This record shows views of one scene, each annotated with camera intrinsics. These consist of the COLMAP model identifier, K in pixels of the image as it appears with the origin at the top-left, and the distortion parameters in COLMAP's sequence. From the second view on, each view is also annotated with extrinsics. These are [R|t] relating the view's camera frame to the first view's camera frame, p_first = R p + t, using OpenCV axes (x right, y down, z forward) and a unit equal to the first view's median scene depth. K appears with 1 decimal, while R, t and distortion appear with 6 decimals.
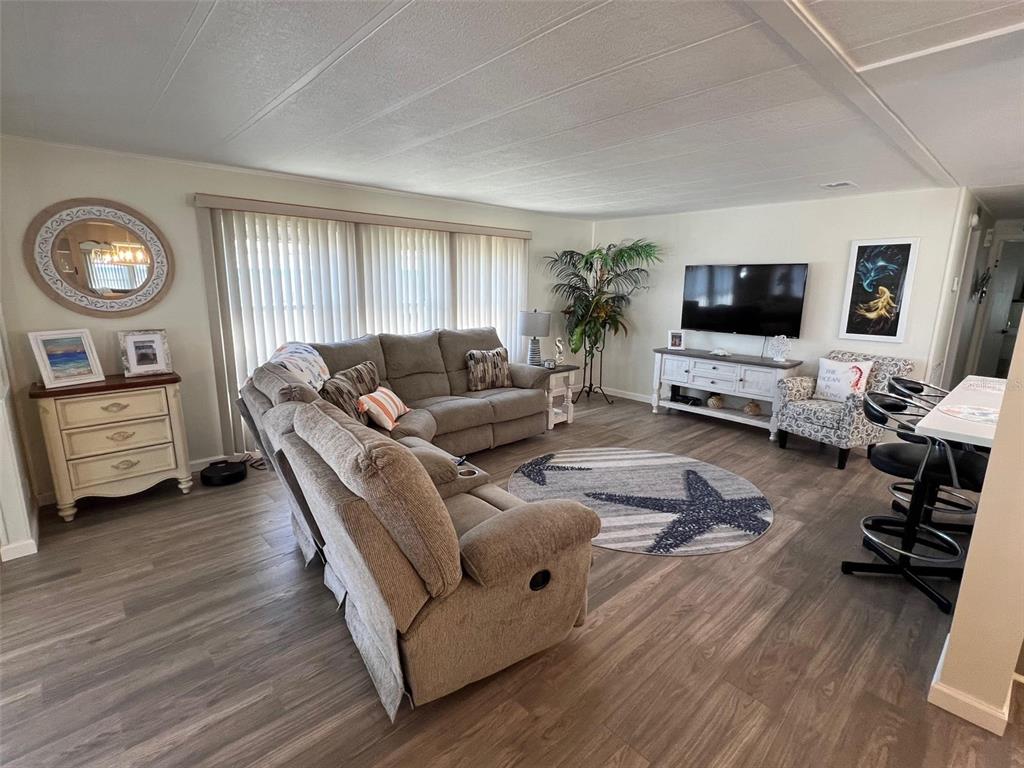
lens RADIAL K [[491.2, 0, 508.7], [0, 491.2, 385.1], [0, 0, 1]] dist [-0.002292, 0.001446]
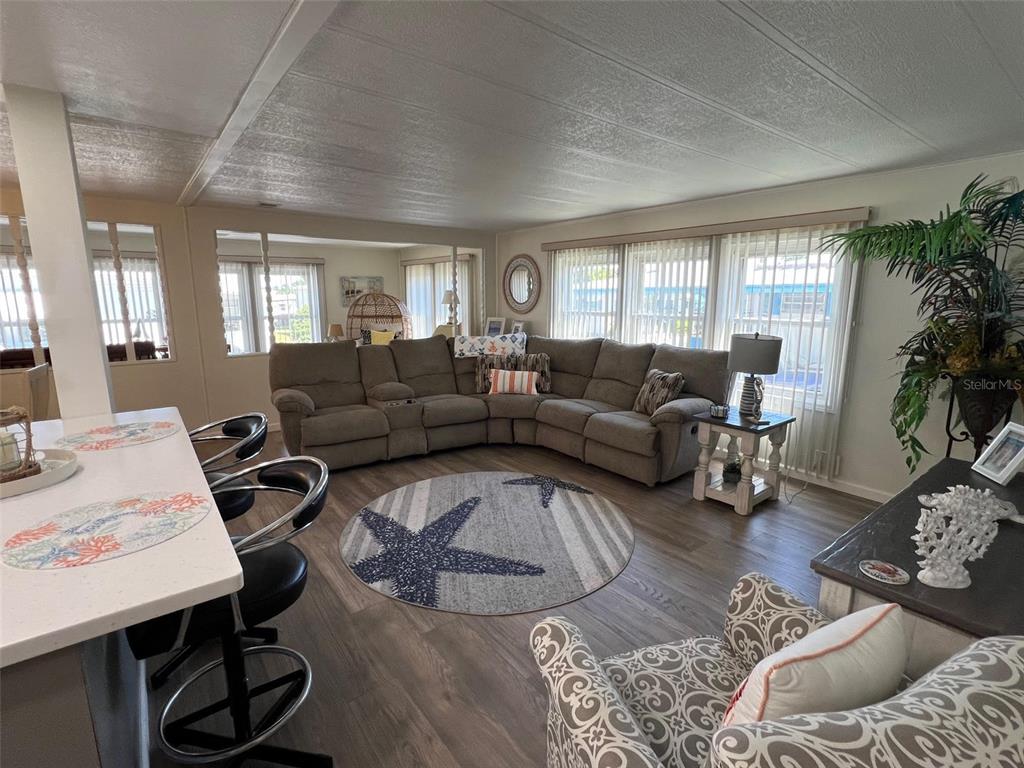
lens RADIAL K [[491.2, 0, 512.5], [0, 491.2, 383.0], [0, 0, 1]] dist [-0.002292, 0.001446]
pose [[-0.083121, 0.165251, -0.982743, 1.027103], [-0.211927, 0.960666, 0.179463, -0.187381], [0.973744, 0.223187, -0.044831, 0.982227]]
